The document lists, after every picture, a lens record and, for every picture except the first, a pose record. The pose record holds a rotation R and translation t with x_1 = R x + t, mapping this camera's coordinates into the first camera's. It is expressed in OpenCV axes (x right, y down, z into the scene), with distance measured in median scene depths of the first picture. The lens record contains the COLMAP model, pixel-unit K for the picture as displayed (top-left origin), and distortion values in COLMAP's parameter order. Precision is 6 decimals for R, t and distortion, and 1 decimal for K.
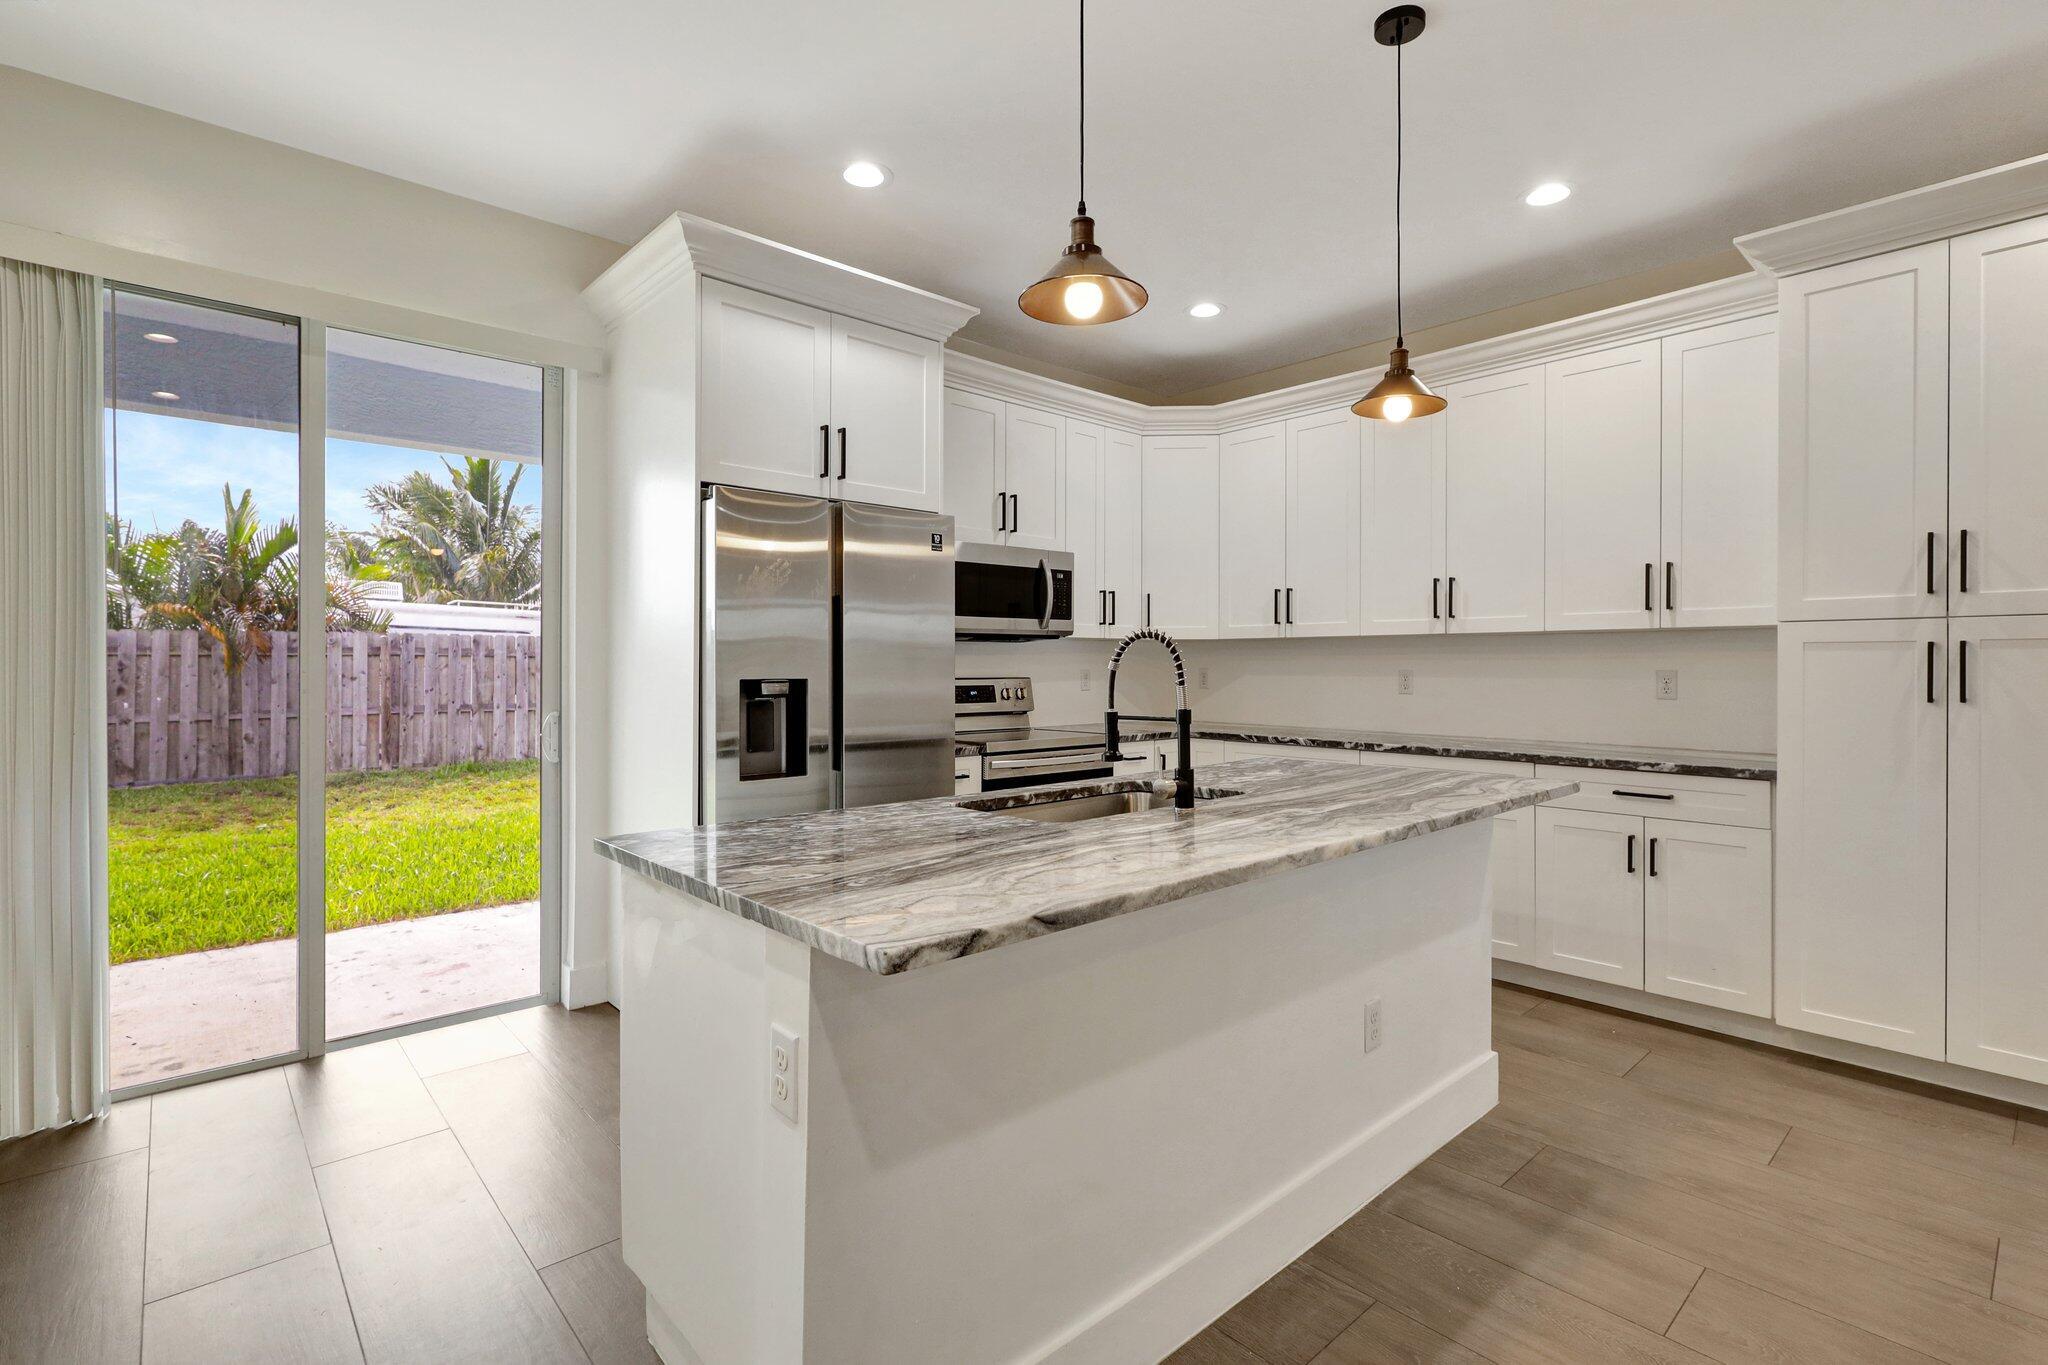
lens RADIAL K [[950.7, 0, 1017.5], [0, 950.7, 663.8], [0, 0, 1]] dist [-0.004209, 0.000971]
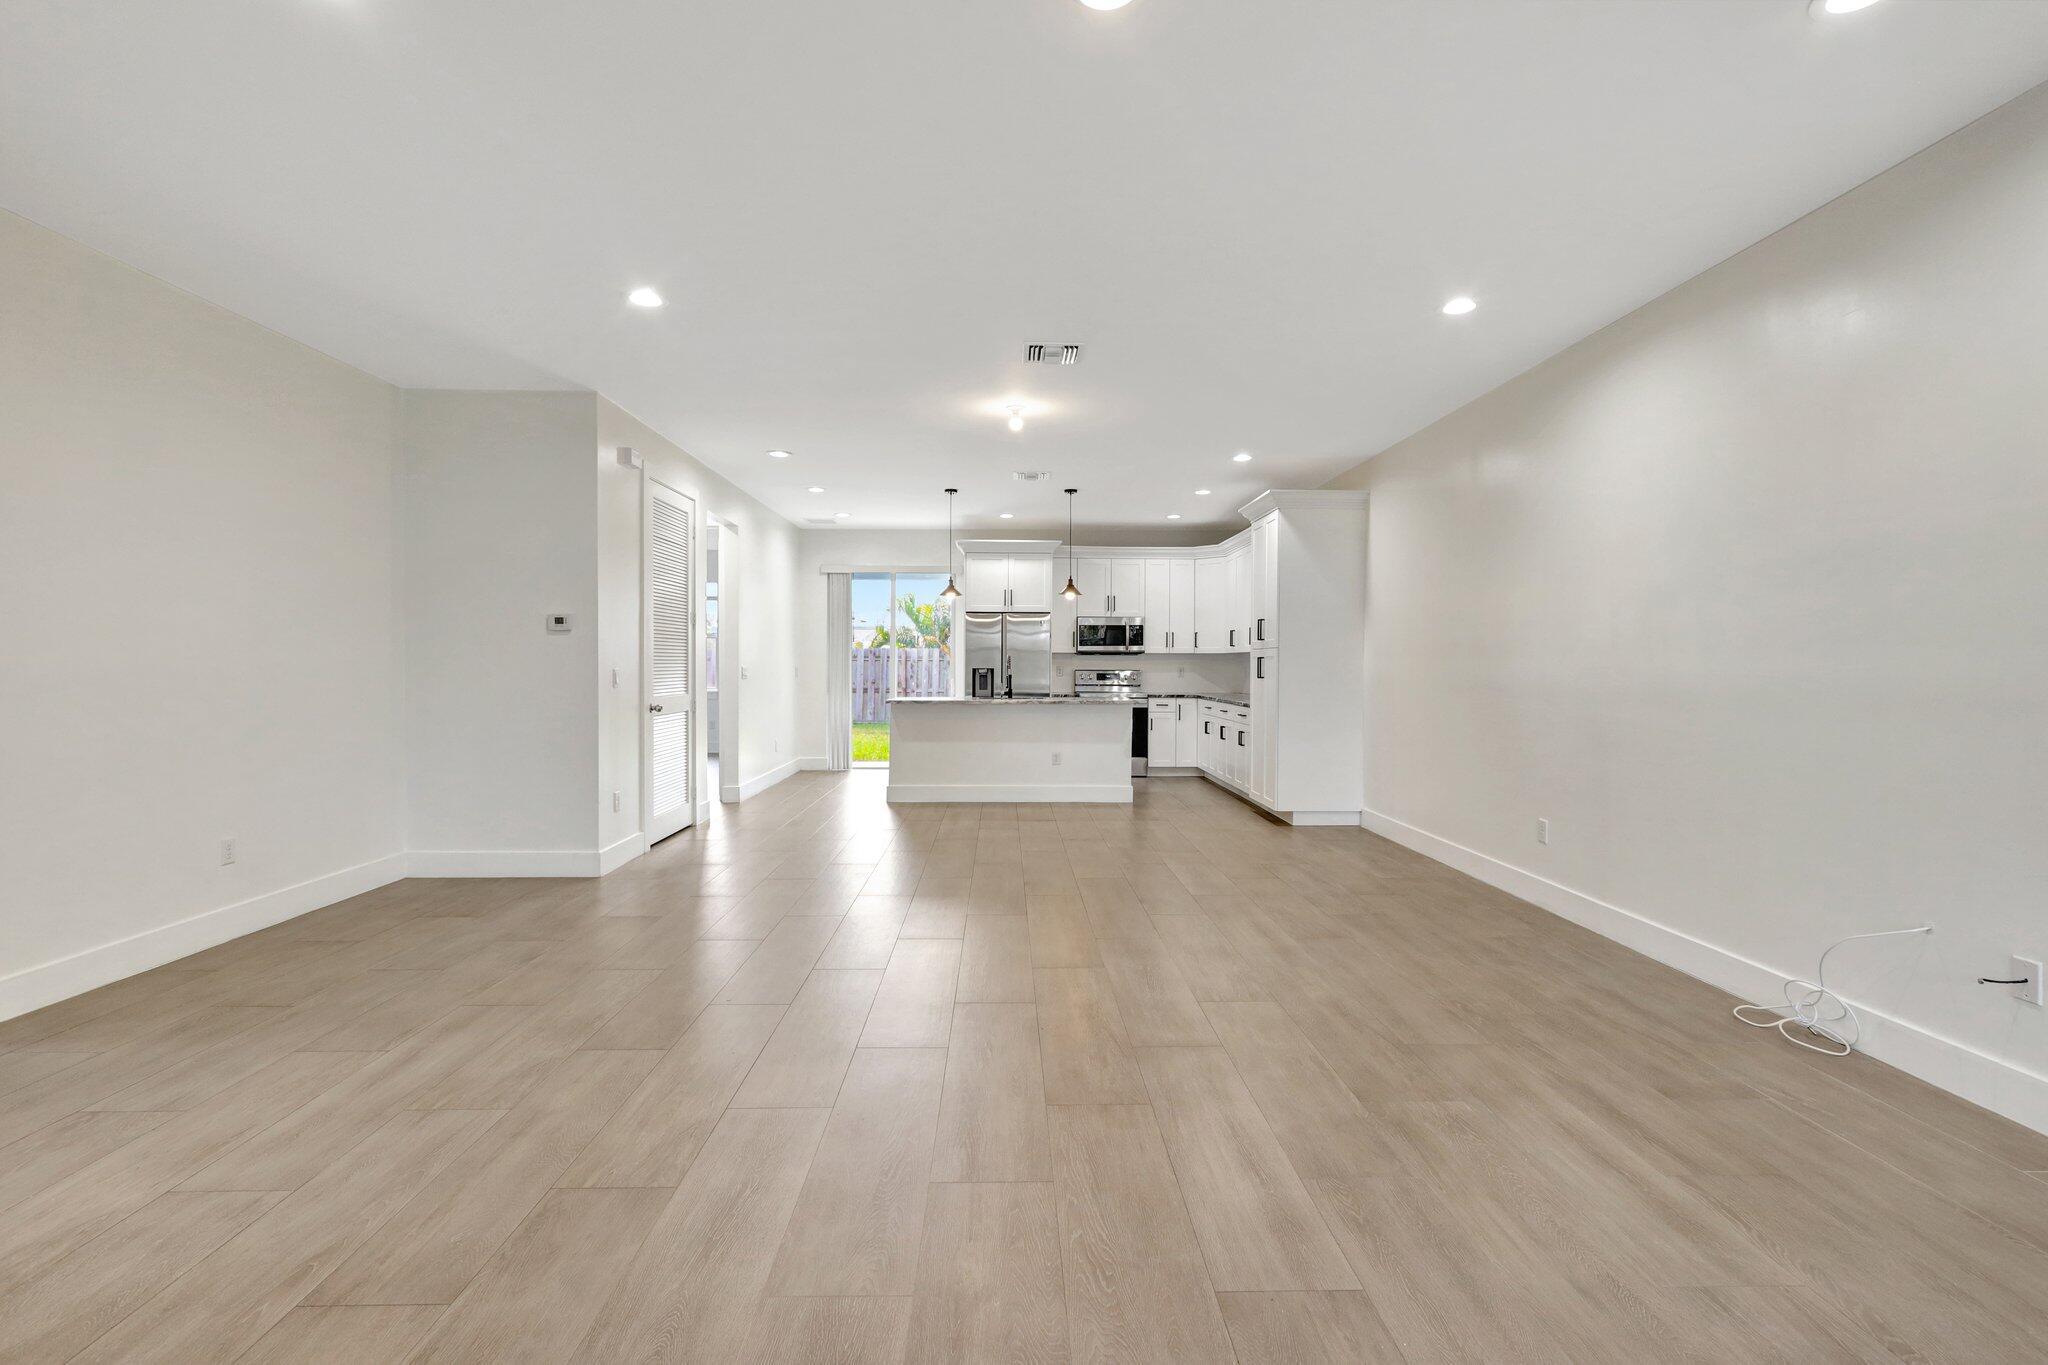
lens RADIAL K [[950.7, 0, 1036.7], [0, 950.7, 683.2], [0, 0, 1]] dist [-0.004209, 0.000971]
pose [[0.766530, 0.014872, -0.642036, 1.727039], [-0.004305, 0.999828, 0.018020, 0.005904], [0.642194, -0.011048, 0.766462, -1.241340]]
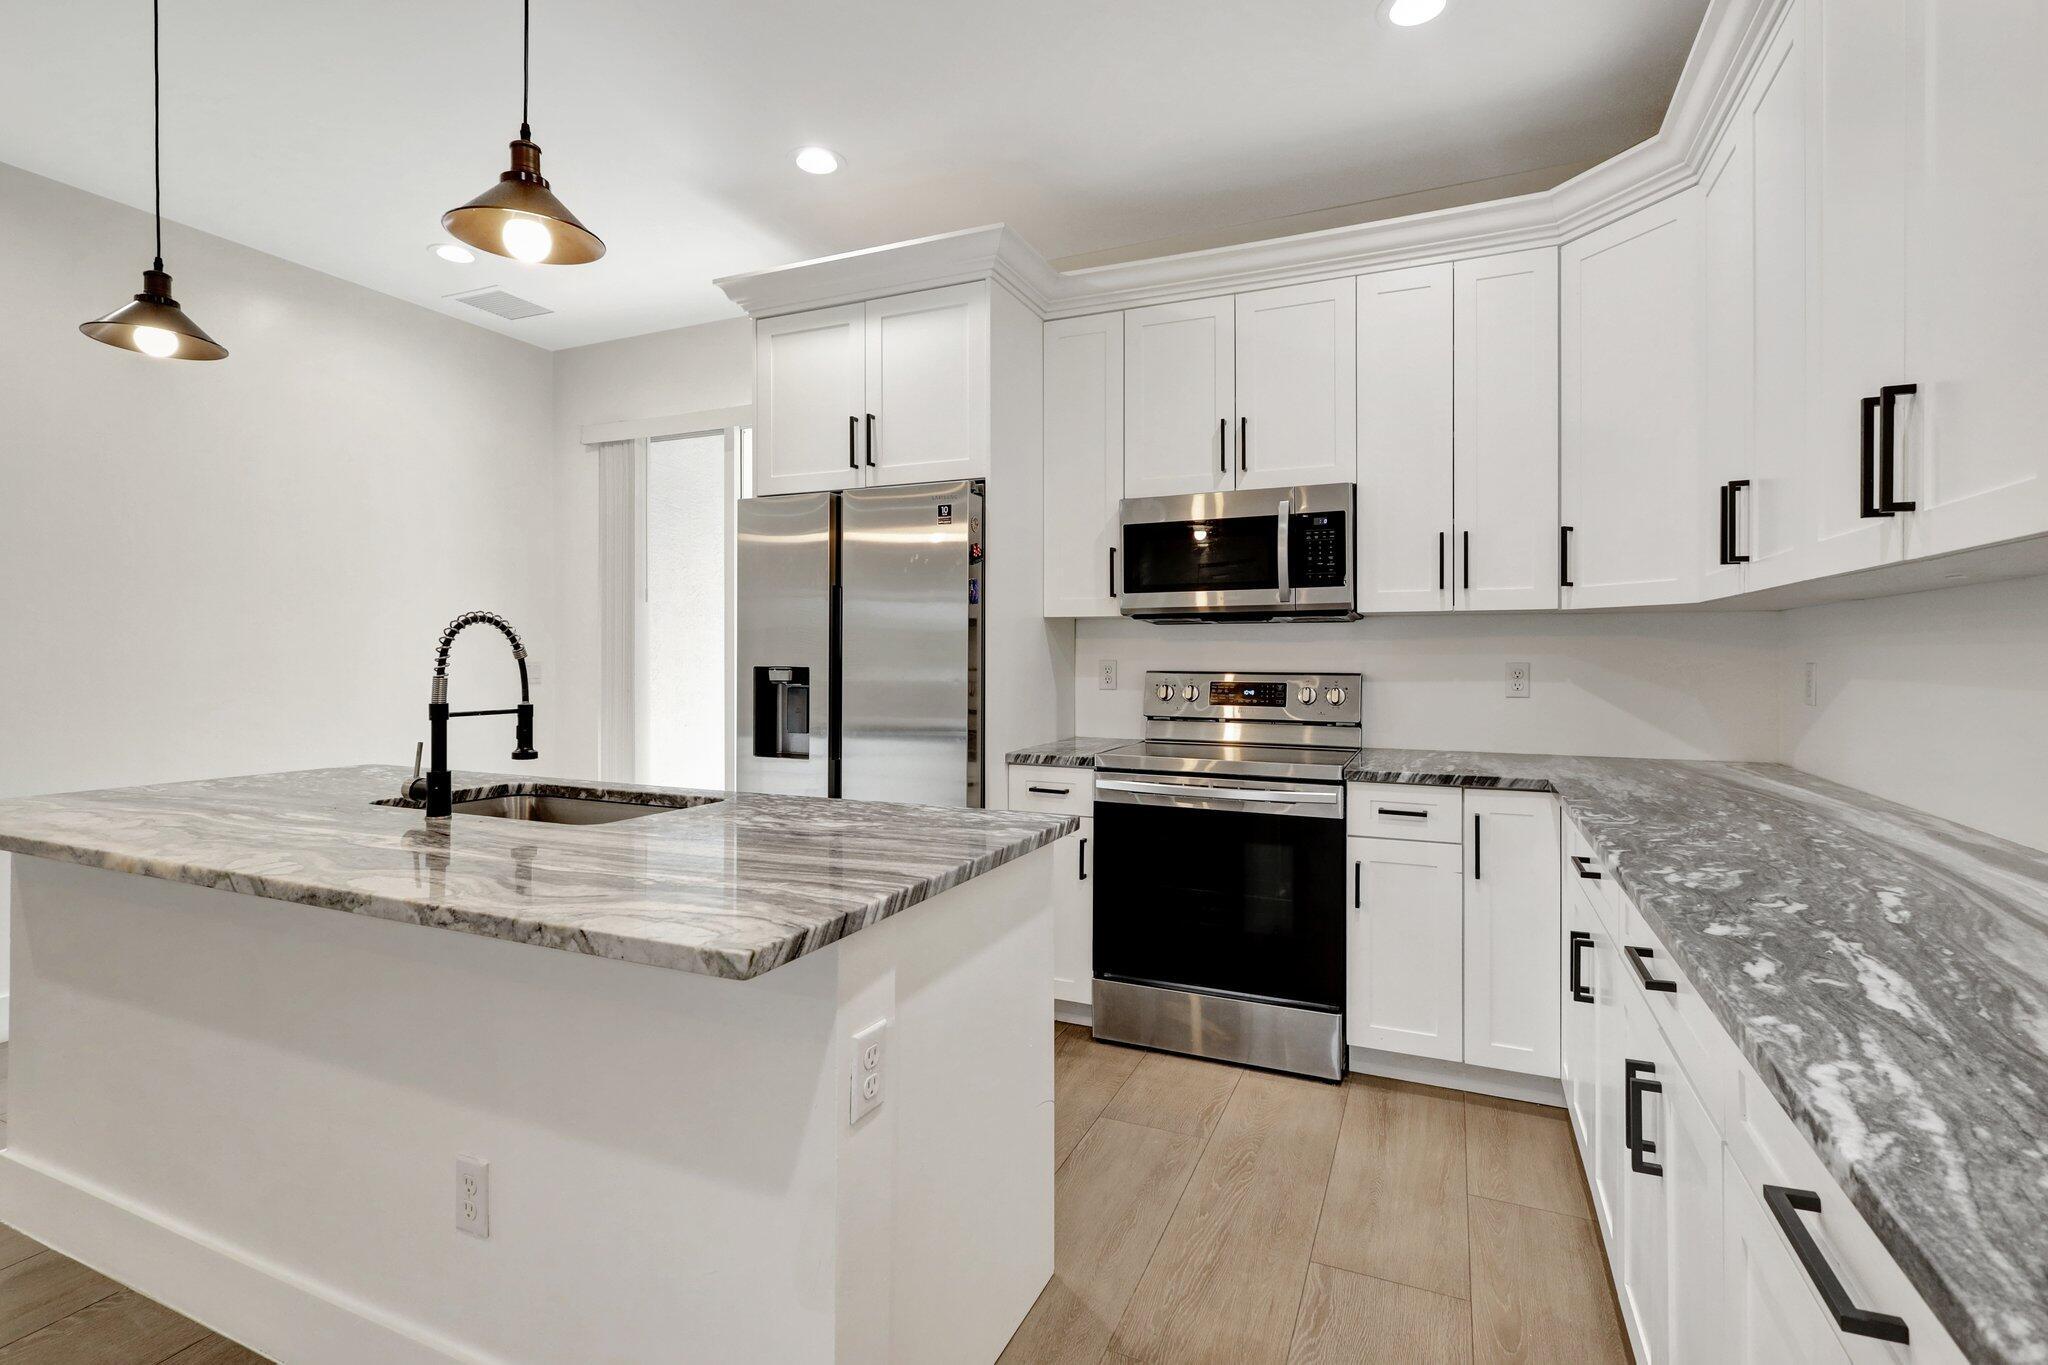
lens RADIAL K [[950.7, 0, 1037.9], [0, 950.7, 652.9], [0, 0, 1]] dist [-0.004209, 0.000971]
pose [[0.406601, -0.000251, -0.913606, 0.710427], [-0.001848, 0.999998, -0.001097, 0.000788], [0.913604, 0.002134, 0.406600, 0.680311]]
